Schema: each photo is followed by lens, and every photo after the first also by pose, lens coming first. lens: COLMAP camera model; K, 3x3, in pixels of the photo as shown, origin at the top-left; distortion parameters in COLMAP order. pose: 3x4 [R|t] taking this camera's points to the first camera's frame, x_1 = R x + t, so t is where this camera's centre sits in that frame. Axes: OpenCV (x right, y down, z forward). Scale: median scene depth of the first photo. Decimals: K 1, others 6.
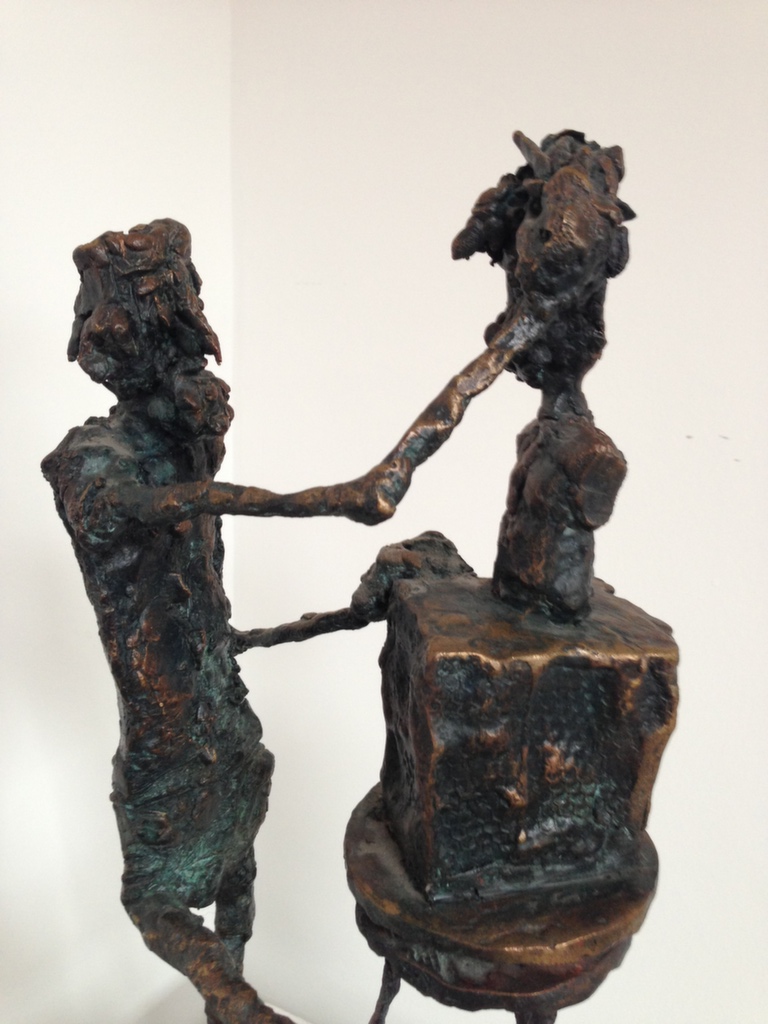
lens RADIAL K [[976.8, 0, 384.0], [0, 976.8, 512.0], [0, 0, 1]] dist [0.124396, -0.170240]
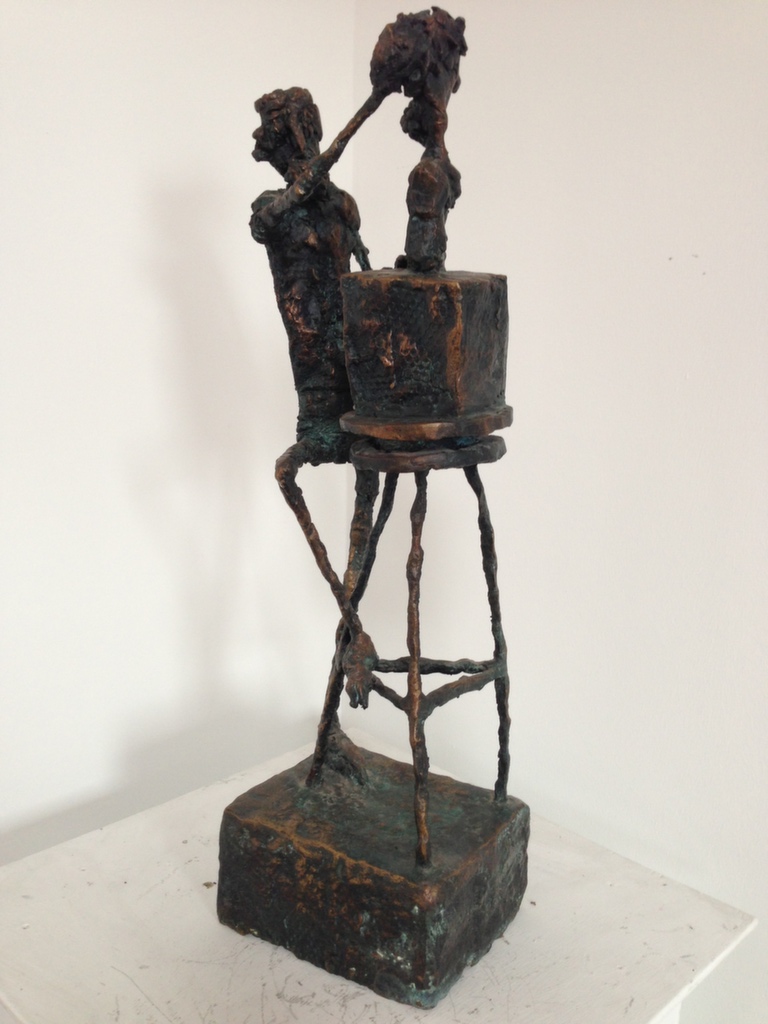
lens RADIAL K [[985.5, 0, 345.1], [0, 985.5, 511.2], [0, 0, 1]] dist [0.108825, -0.013588]
pose [[0.700321, 0.130068, -0.701878, 1.555107], [-0.139091, 0.989277, 0.044545, 0.526699], [0.700145, 0.066429, 0.710903, -0.461499]]
